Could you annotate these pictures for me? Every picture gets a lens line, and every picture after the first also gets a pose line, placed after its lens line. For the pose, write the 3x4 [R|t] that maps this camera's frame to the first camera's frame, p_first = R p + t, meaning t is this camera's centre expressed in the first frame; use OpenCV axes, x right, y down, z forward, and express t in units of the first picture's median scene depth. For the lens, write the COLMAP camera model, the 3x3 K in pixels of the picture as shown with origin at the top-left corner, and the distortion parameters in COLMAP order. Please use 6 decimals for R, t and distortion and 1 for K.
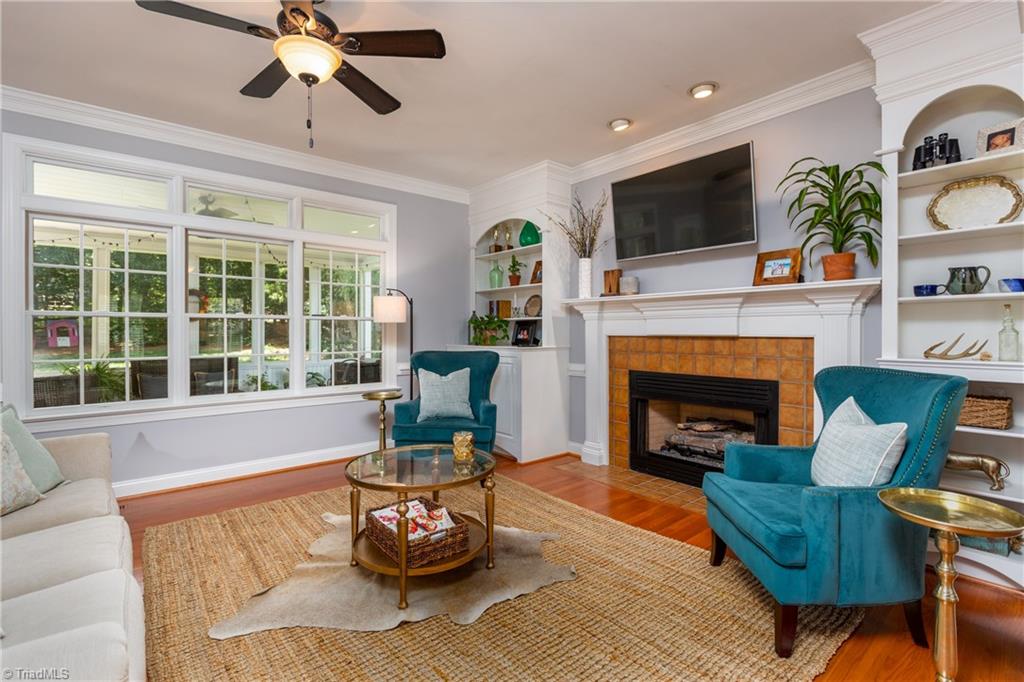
lens RADIAL K [[474.3, 0, 513.1], [0, 474.3, 332.7], [0, 0, 1]] dist [0.000868, 0.000173]
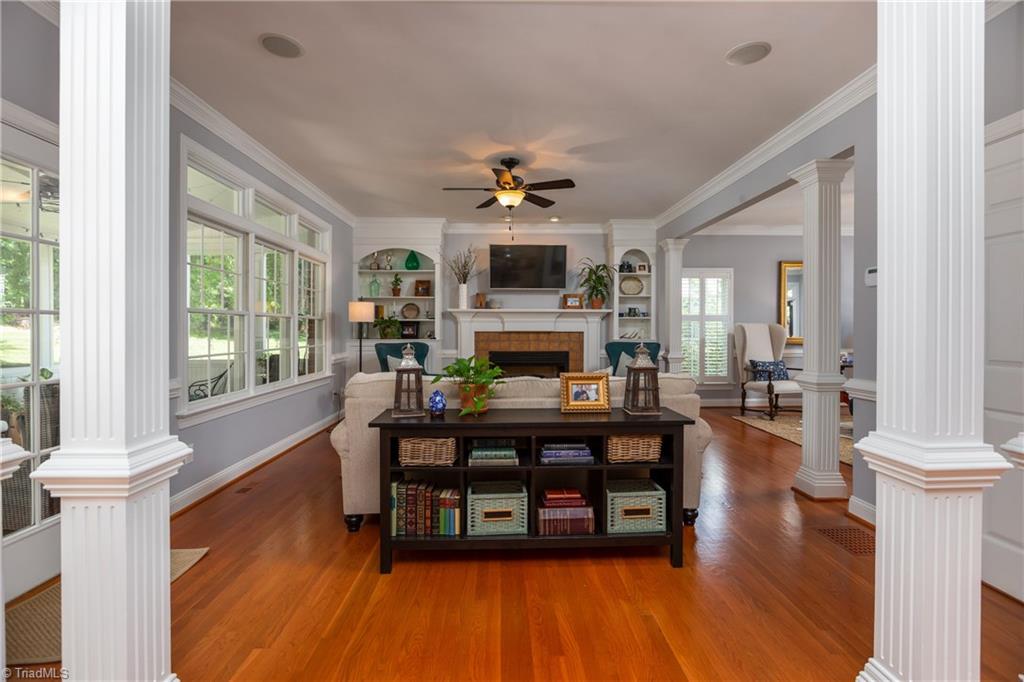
lens RADIAL K [[445.2, 0, 512.7], [0, 445.2, 332.1], [0, 0, 1]] dist [-0.000601, -0.000013]
pose [[0.627015, -0.002497, 0.779003, -1.121372], [-0.000070, 0.999995, 0.003262, 0.002867], [-0.779007, -0.002099, 0.627011, -0.109669]]
